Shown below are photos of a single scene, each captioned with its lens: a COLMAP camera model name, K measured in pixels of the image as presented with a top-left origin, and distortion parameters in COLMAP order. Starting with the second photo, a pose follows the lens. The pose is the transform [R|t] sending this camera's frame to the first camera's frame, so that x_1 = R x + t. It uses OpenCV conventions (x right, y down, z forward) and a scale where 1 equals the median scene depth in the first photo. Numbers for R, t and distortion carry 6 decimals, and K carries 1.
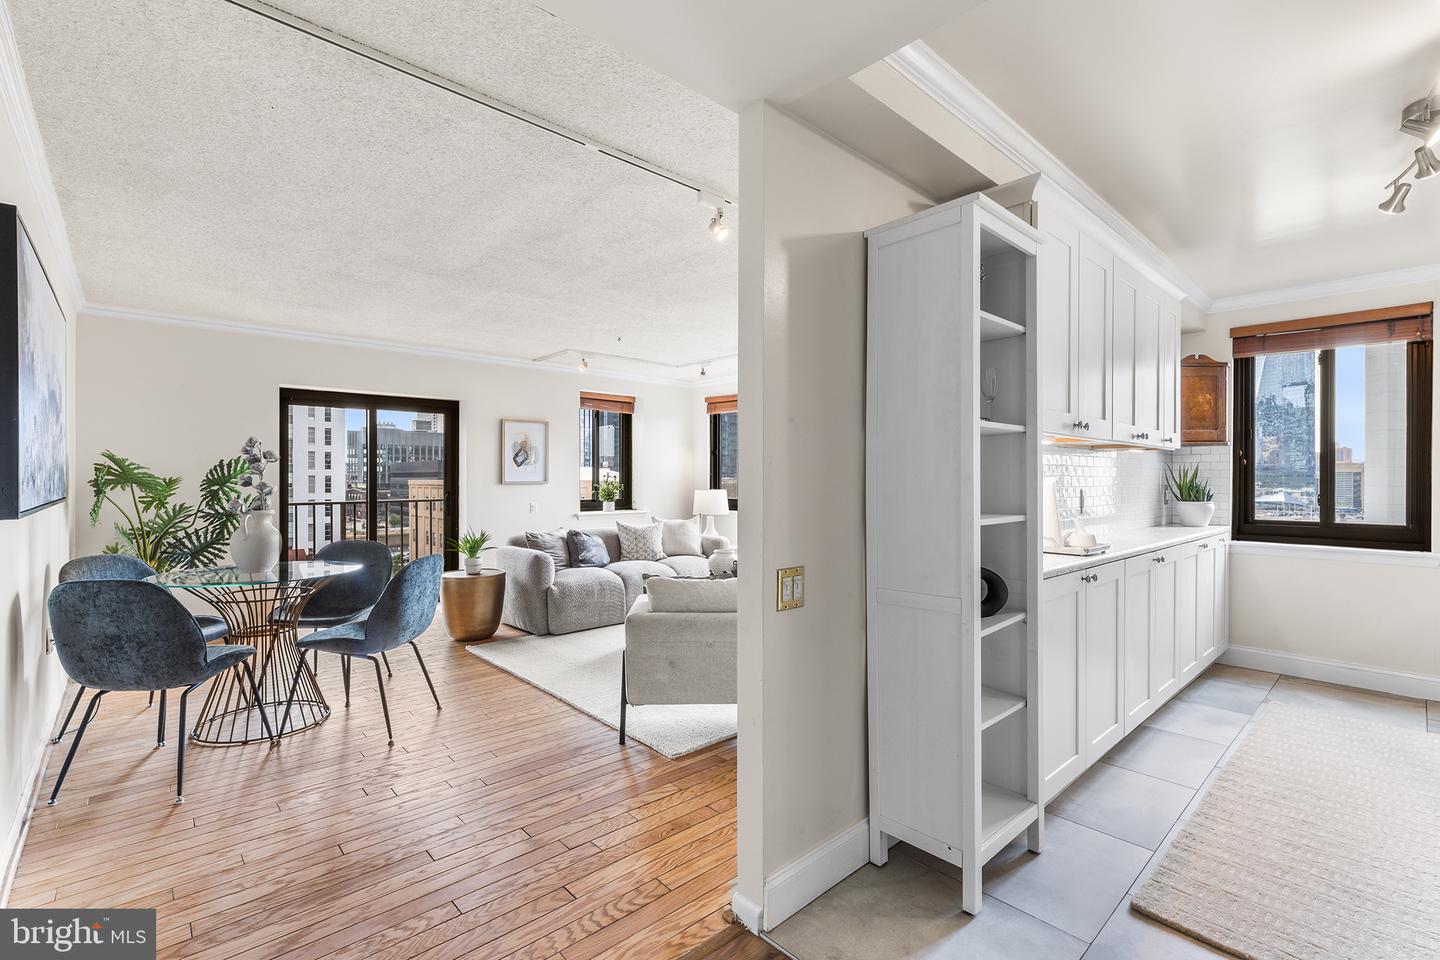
lens RADIAL K [[640.5, 0, 715.9], [0, 640.5, 477.0], [0, 0, 1]] dist [-0.001421, 0.000047]
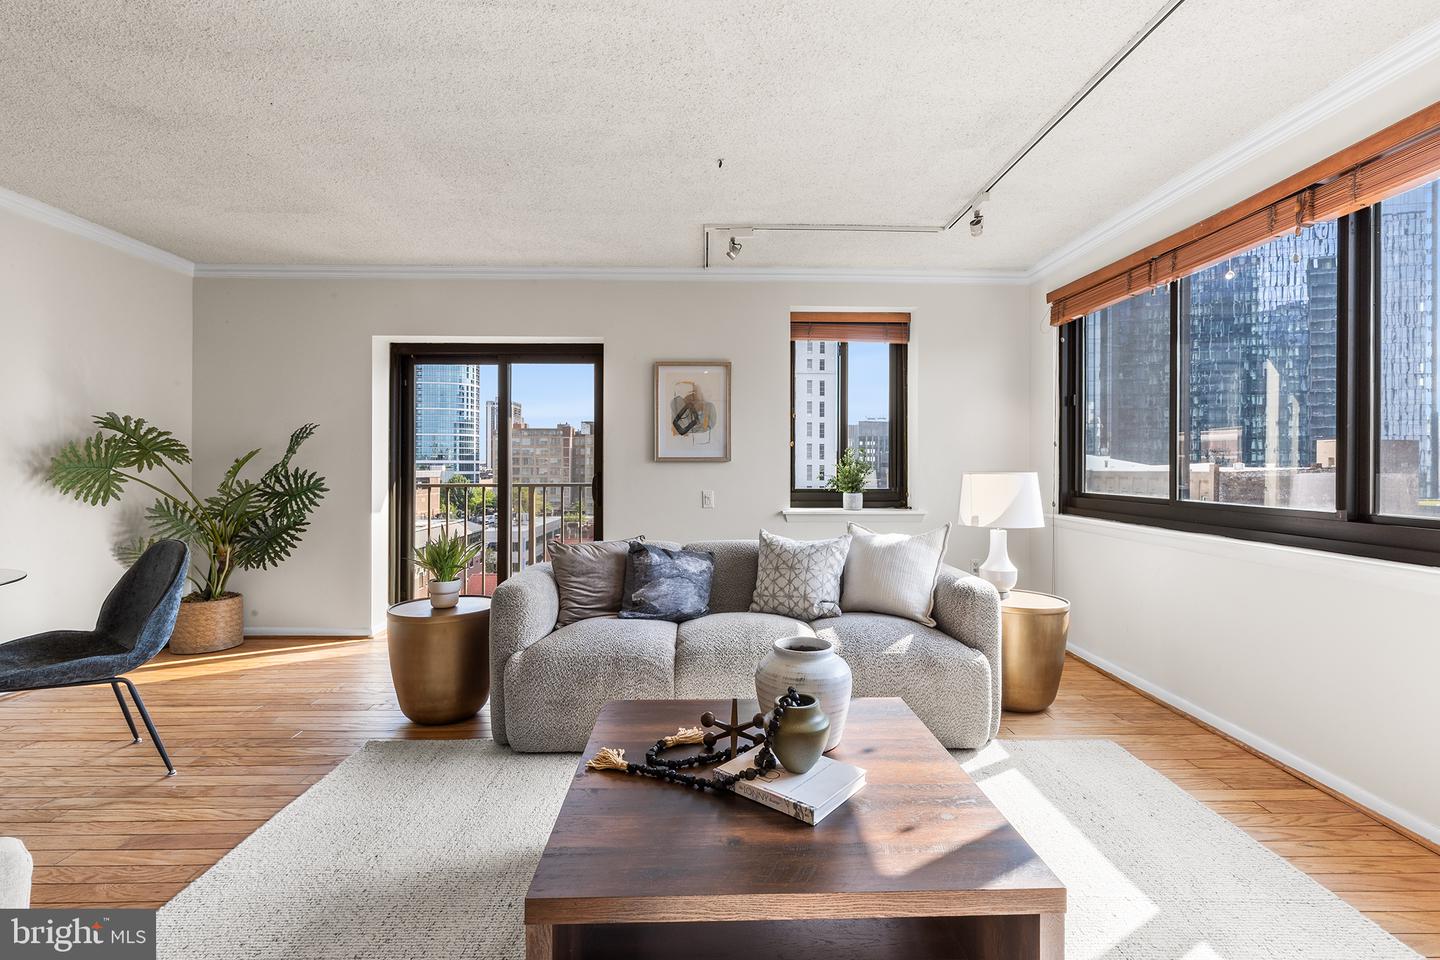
lens RADIAL K [[649.9, 0, 720.4], [0, 649.9, 462.6], [0, 0, 1]] dist [0.001651, 0.000170]
pose [[0.752894, -0.004340, -0.658128, 0.180193], [-0.000087, 0.999978, -0.006694, 0.019483], [0.658142, 0.005097, 0.752877, 0.627172]]
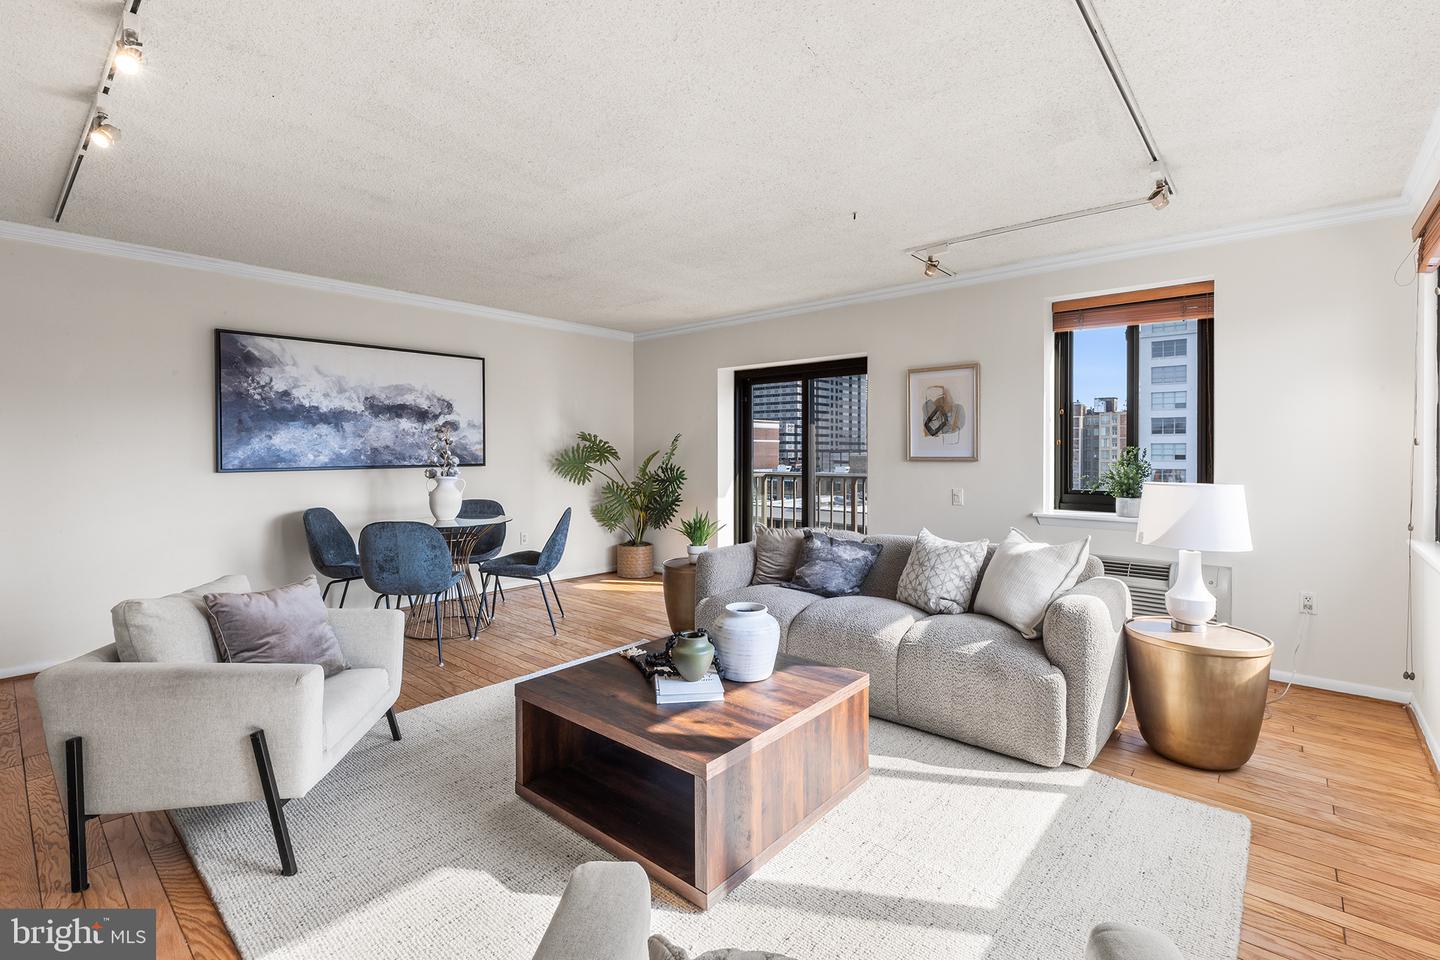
lens RADIAL K [[647.9, 0, 713.0], [0, 647.9, 452.3], [0, 0, 1]] dist [0.001696, 0.000017]
pose [[0.107315, 0.002735, -0.994221, 0.428614], [0.002927, 0.999991, 0.003067, -0.001148], [0.994221, -0.003239, 0.107306, 0.812117]]
